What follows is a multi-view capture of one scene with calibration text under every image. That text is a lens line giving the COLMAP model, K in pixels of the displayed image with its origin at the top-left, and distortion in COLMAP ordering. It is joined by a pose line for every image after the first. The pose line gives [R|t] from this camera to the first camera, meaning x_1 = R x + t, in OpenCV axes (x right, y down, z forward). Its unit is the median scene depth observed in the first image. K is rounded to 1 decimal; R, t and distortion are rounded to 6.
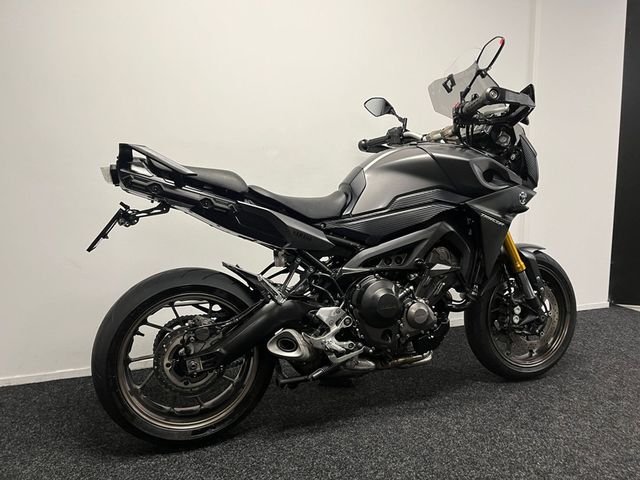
lens RADIAL K [[477.1, 0, 320.0], [0, 477.1, 240.0], [0, 0, 1]] dist [0.019761, -0.005843]
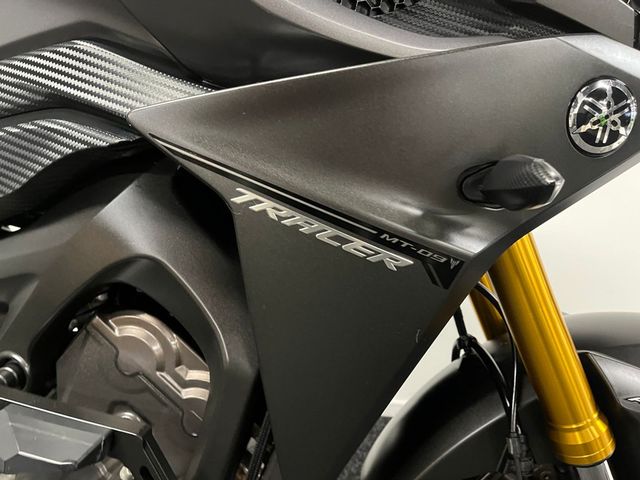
lens RADIAL K [[477.1, 0, 320.0], [0, 477.1, 240.0], [0, 0, 1]] dist [0.019761, -0.005843]
pose [[0.913053, 0.145302, -0.381079, 0.464770], [-0.095207, 0.984504, 0.147270, -0.069002], [0.396573, -0.098184, 0.912738, 0.925225]]
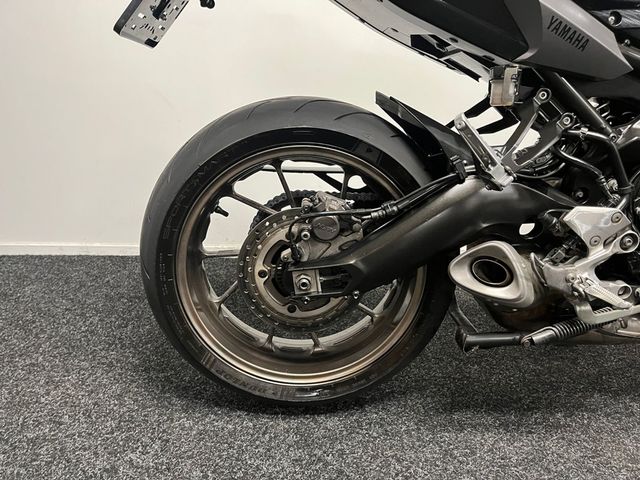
lens RADIAL K [[458.5, 0, 342.9], [0, 458.5, 239.2], [0, 0, 1]] dist [0.010566, -0.002668]
pose [[0.965353, 0.138922, -0.220893, -0.113750], [-0.085509, 0.968177, 0.235206, 0.088346], [0.246539, -0.208168, 0.946512, 0.518418]]
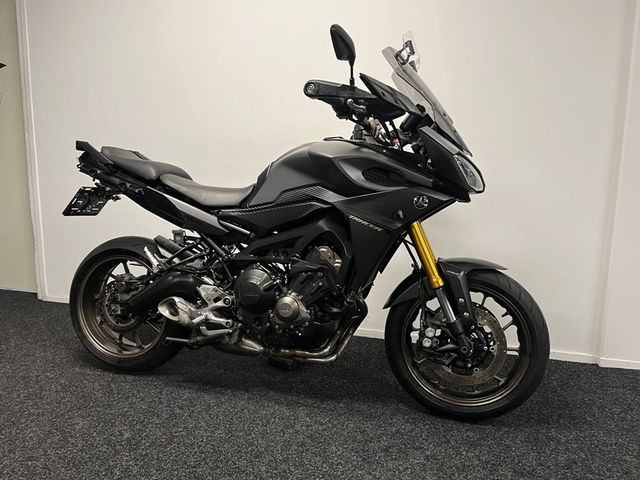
lens RADIAL K [[492.6, 0, 311.3], [0, 492.6, 239.2], [0, 0, 1]] dist [0.040451, -0.000832]
pose [[0.807393, 0.113284, -0.579036, 0.903190], [-0.101858, 0.993422, 0.052326, -0.054271], [0.581155, 0.016732, 0.813621, 0.191145]]
